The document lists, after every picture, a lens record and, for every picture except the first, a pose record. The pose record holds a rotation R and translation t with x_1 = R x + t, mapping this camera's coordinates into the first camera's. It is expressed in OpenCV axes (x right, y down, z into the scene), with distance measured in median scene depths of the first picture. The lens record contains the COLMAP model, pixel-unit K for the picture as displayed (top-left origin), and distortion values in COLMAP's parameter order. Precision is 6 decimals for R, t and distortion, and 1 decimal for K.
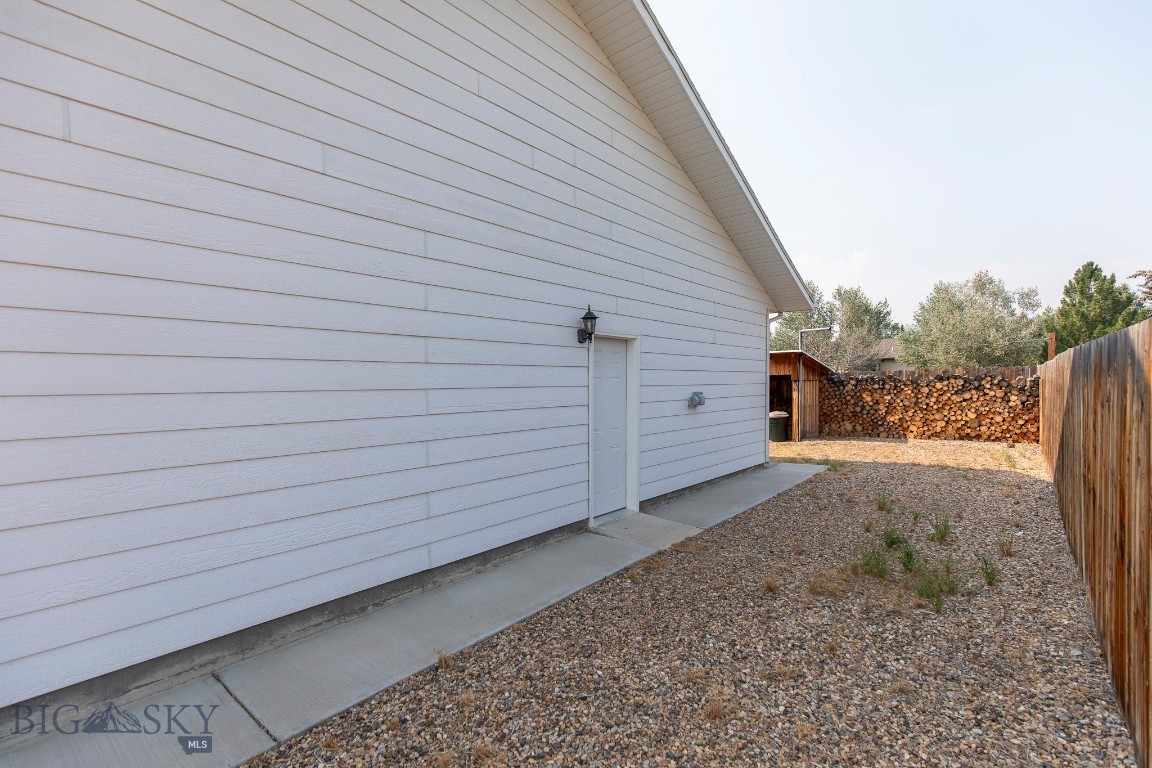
lens RADIAL K [[527.1, 0, 557.6], [0, 527.1, 397.2], [0, 0, 1]] dist [0.003479, -0.000973]
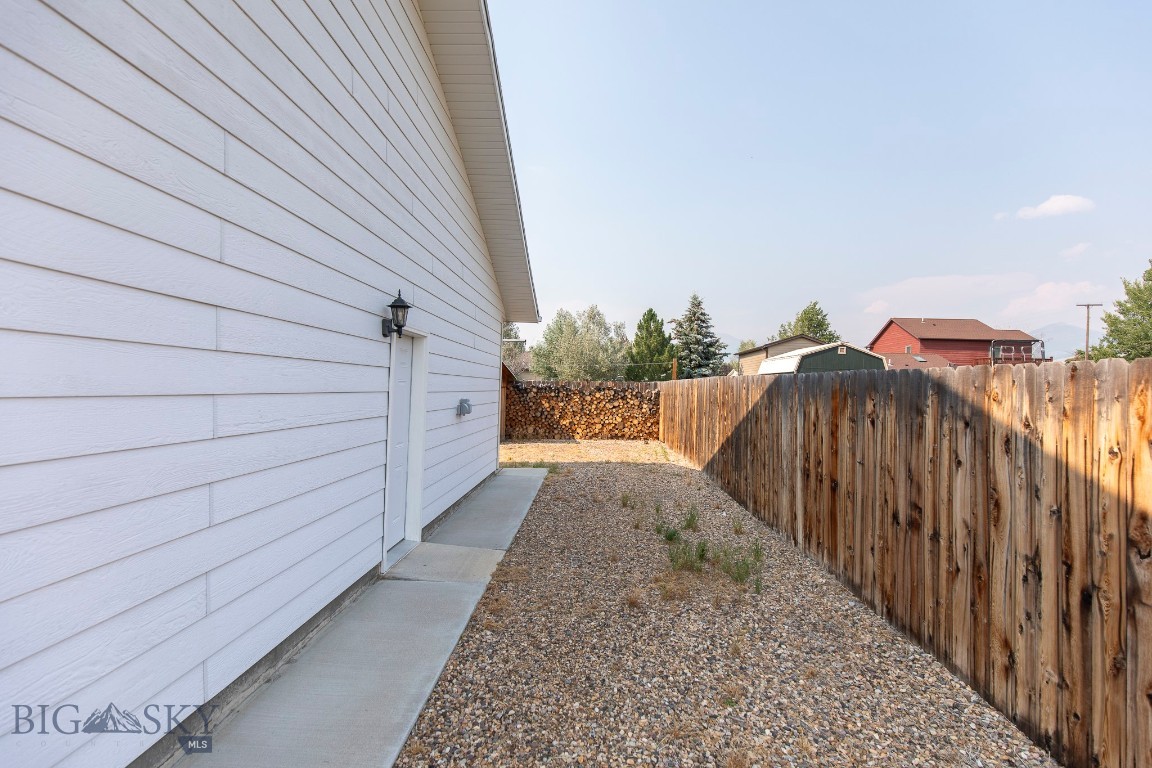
lens RADIAL K [[530.9, 0, 580.1], [0, 530.9, 385.0], [0, 0, 1]] dist [0.004184, -0.000204]
pose [[0.767403, 0.033906, 0.640268, -0.100953], [-0.016678, 0.999318, -0.032931, -0.004304], [-0.640948, 0.014593, 0.767445, 0.089929]]
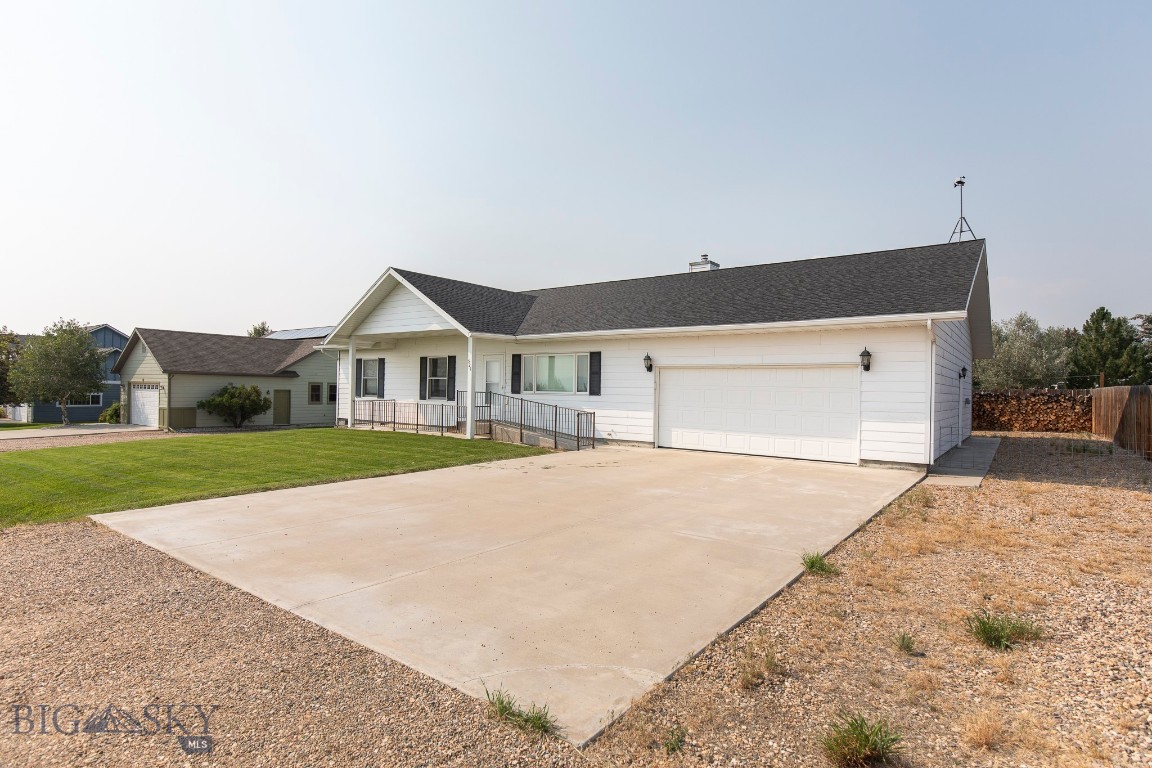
lens RADIAL K [[588.2, 0, 576.0], [0, 588.2, 384.0], [0, 0, 1]] dist [0.000756, 0.000770]
pose [[0.996947, 0.025679, 0.073743, -0.922475], [-0.022827, 0.998968, -0.039261, 0.038031], [-0.074675, 0.037458, 0.996504, -0.809550]]
